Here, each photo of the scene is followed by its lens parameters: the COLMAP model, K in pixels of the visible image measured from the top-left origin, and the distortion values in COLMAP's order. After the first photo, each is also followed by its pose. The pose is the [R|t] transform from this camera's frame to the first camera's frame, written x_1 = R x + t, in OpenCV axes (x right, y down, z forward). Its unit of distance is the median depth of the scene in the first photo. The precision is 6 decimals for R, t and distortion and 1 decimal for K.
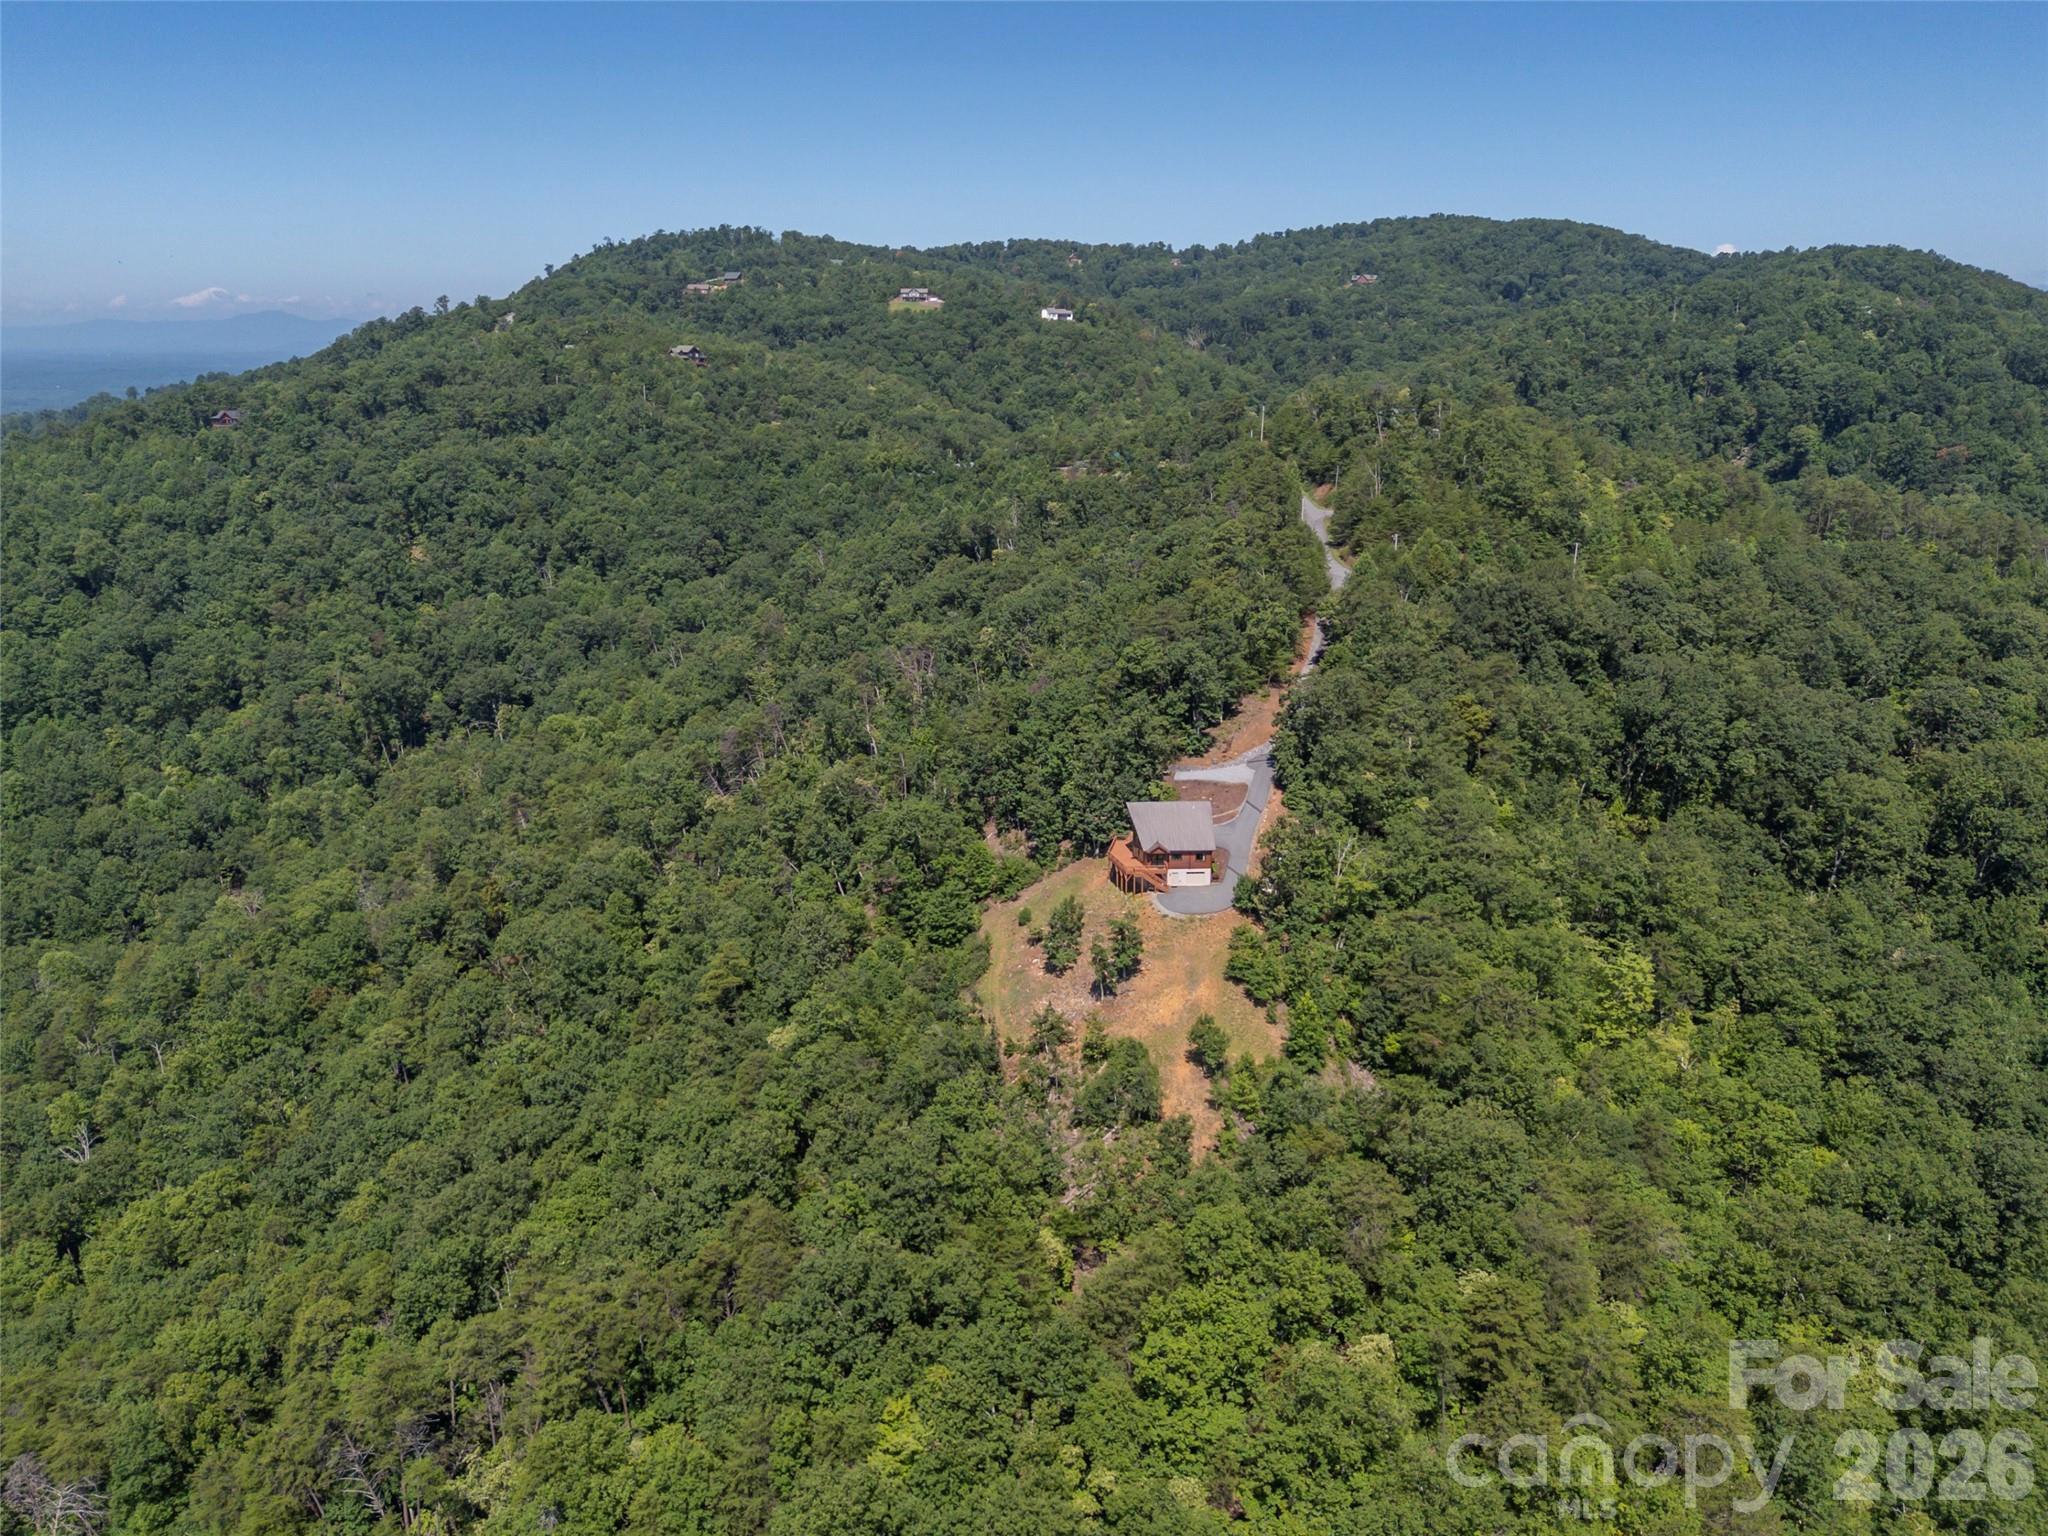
lens RADIAL K [[1484.1, 0, 1034.6], [0, 1484.1, 750.0], [0, 0, 1]] dist [0.061346, -0.059357]
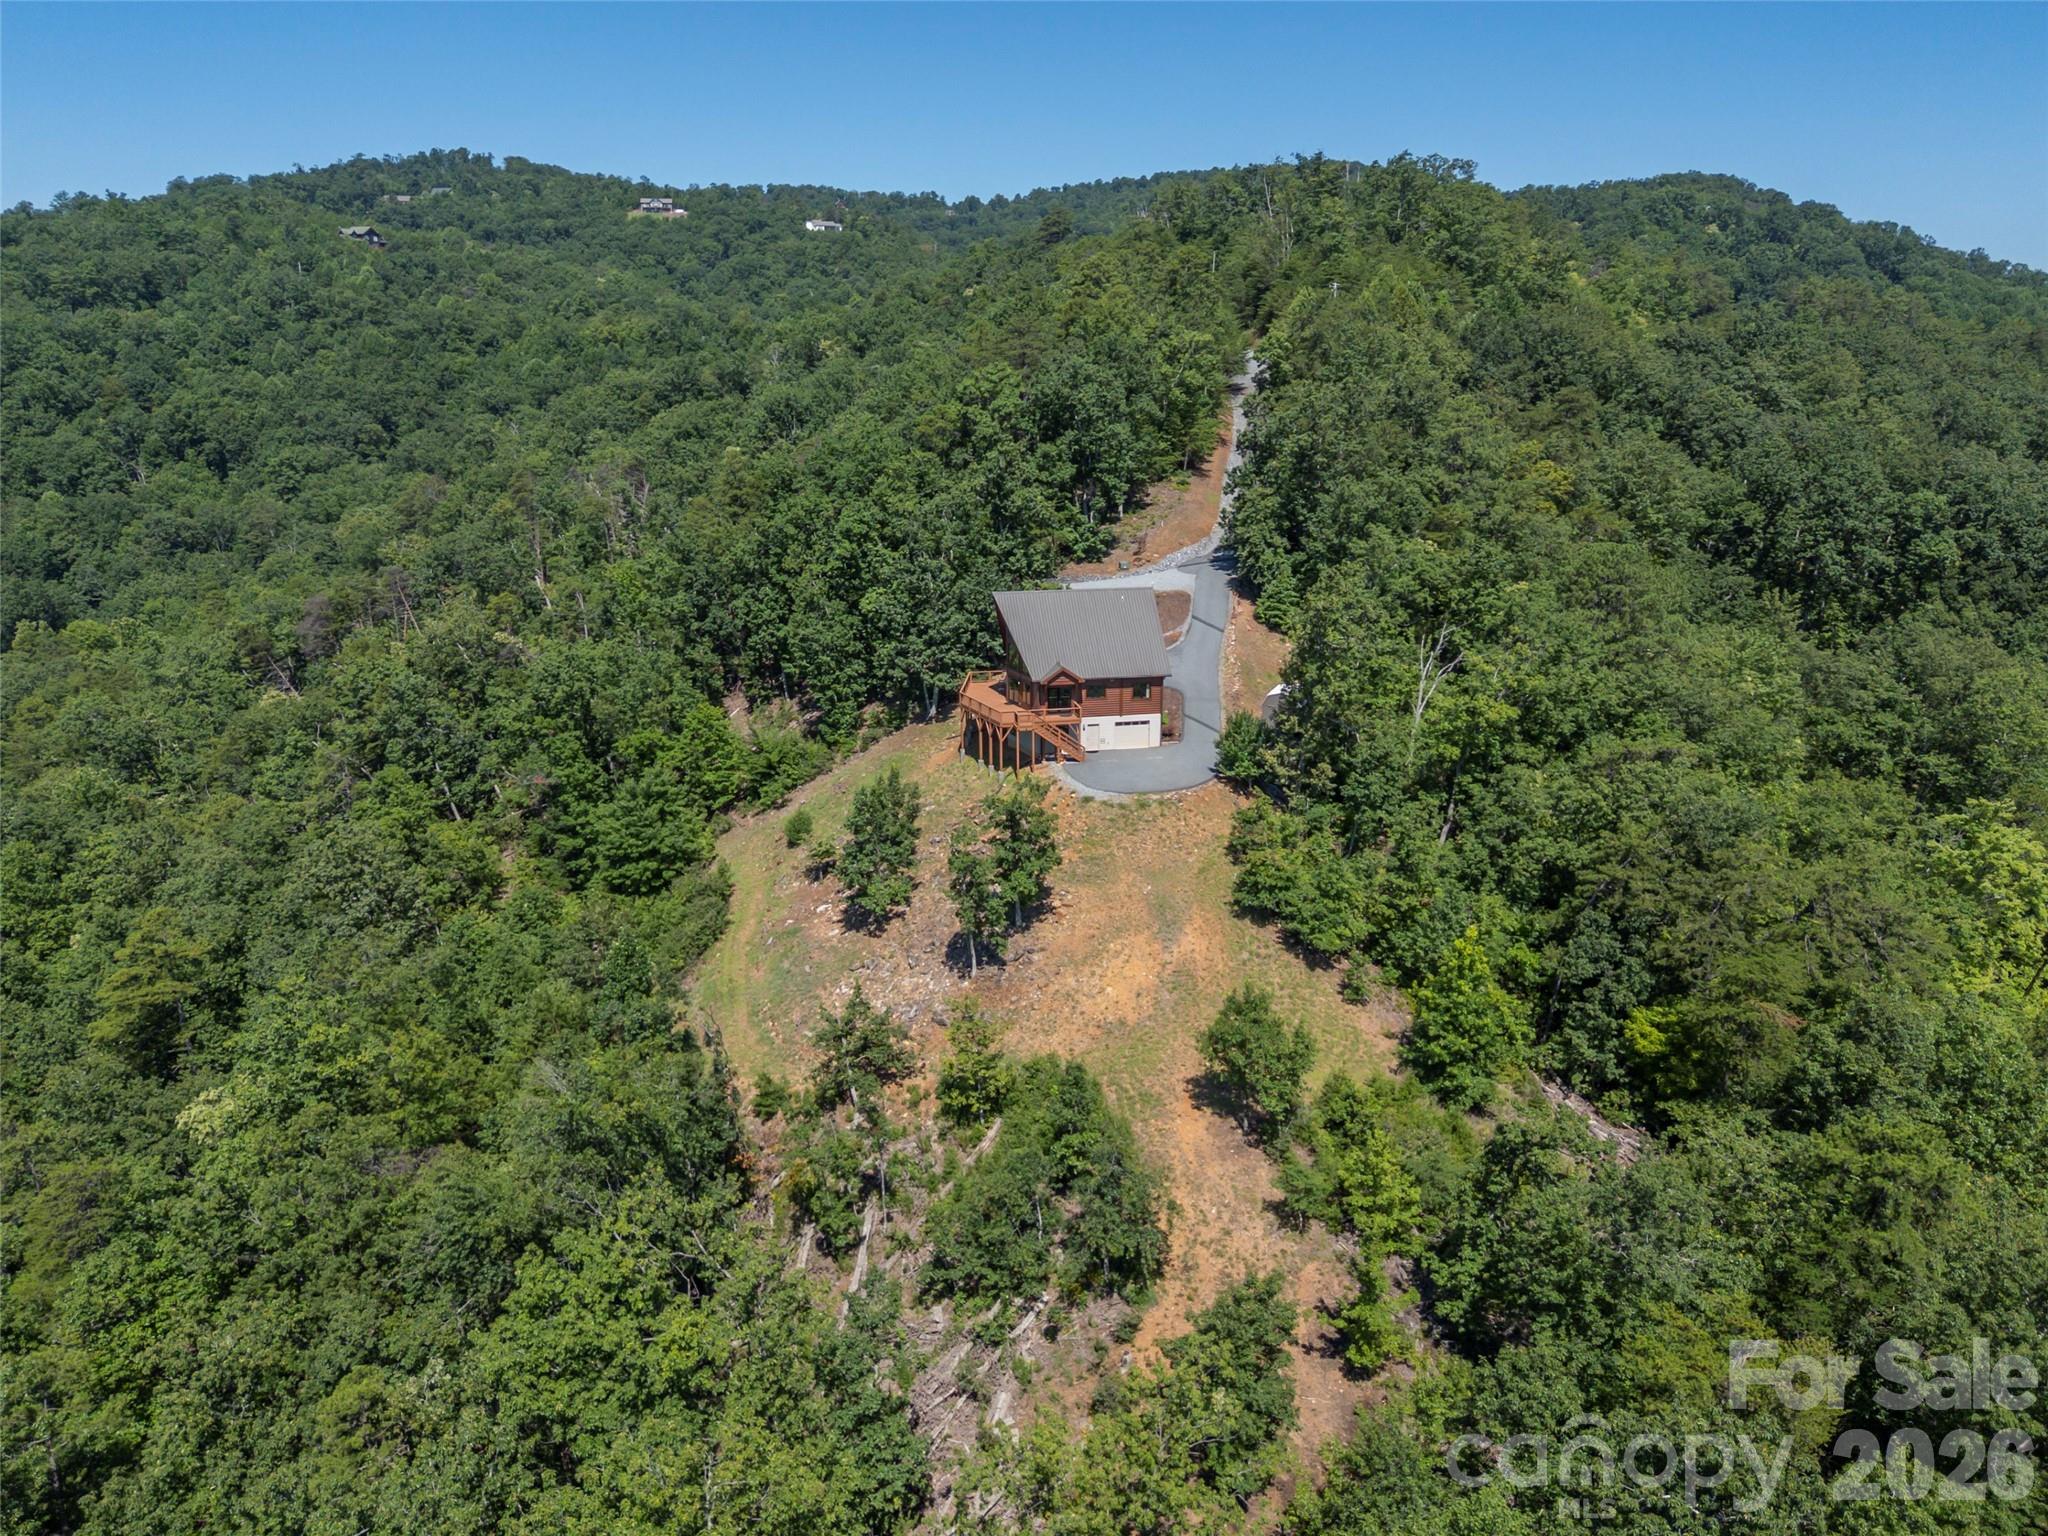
lens RADIAL K [[1484.1, 0, 1030.9], [0, 1484.1, 752.0], [0, 0, 1]] dist [0.061346, -0.059357]
pose [[0.989379, -0.037596, 0.140415, 0.001545], [0.037824, 0.999284, 0.001044, 0.081387], [-0.140354, 0.004278, 0.990092, 0.447207]]
